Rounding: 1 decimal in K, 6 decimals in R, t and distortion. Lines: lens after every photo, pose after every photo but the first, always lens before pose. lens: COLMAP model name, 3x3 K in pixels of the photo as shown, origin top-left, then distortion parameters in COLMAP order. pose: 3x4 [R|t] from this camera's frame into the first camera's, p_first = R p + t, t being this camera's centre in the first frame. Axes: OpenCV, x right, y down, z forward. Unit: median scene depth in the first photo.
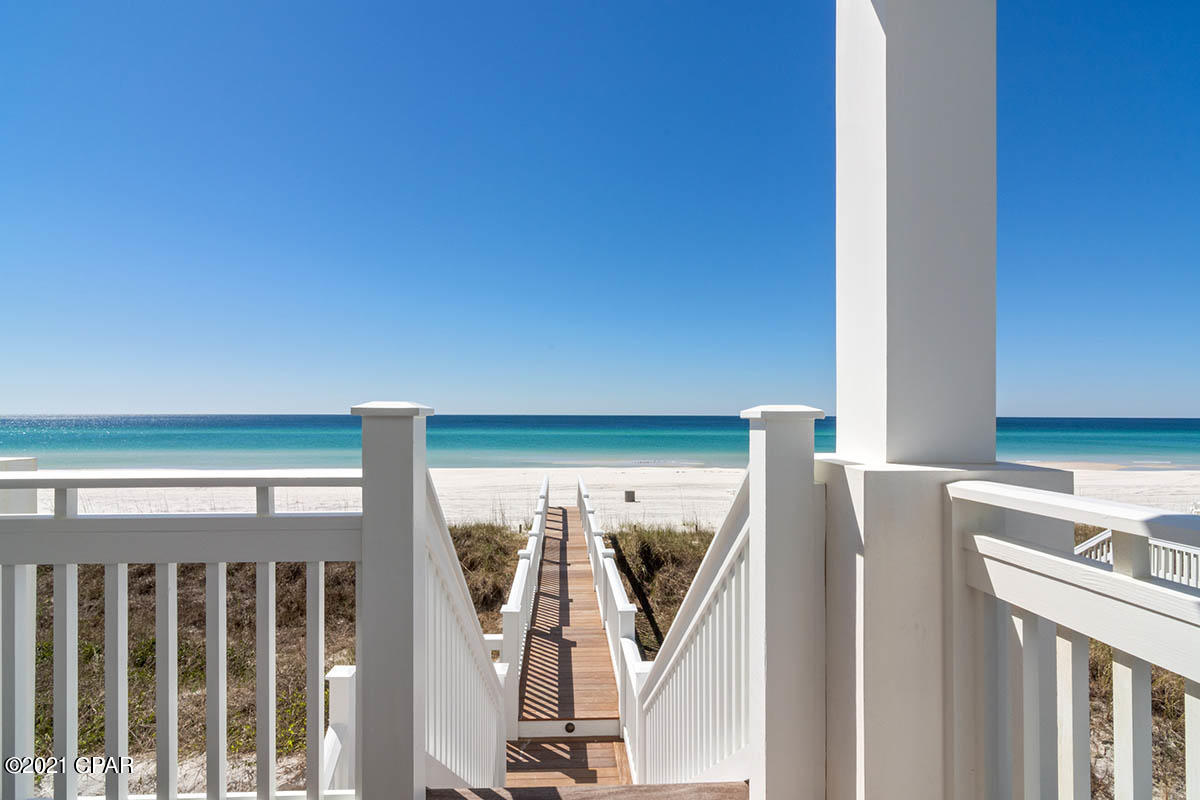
lens RADIAL K [[567.0, 0, 599.5], [0, 567.0, 410.1], [0, 0, 1]] dist [0.003608, 0.001180]
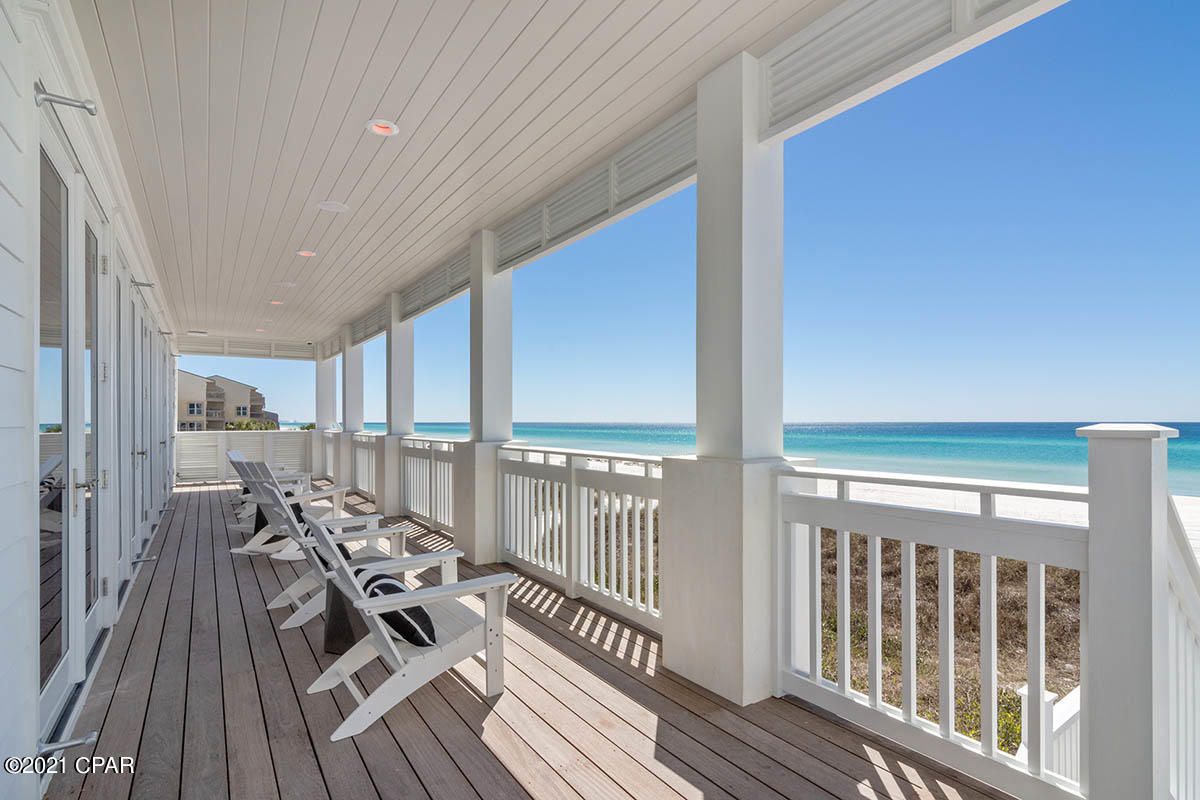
lens RADIAL K [[567.0, 0, 616.1], [0, 567.0, 422.9], [0, 0, 1]] dist [0.003608, 0.001180]
pose [[0.509284, -0.002408, -0.860595, 0.049019], [0.007432, 0.999971, 0.001601, -0.022531], [0.860567, -0.007211, 0.509287, -0.290428]]
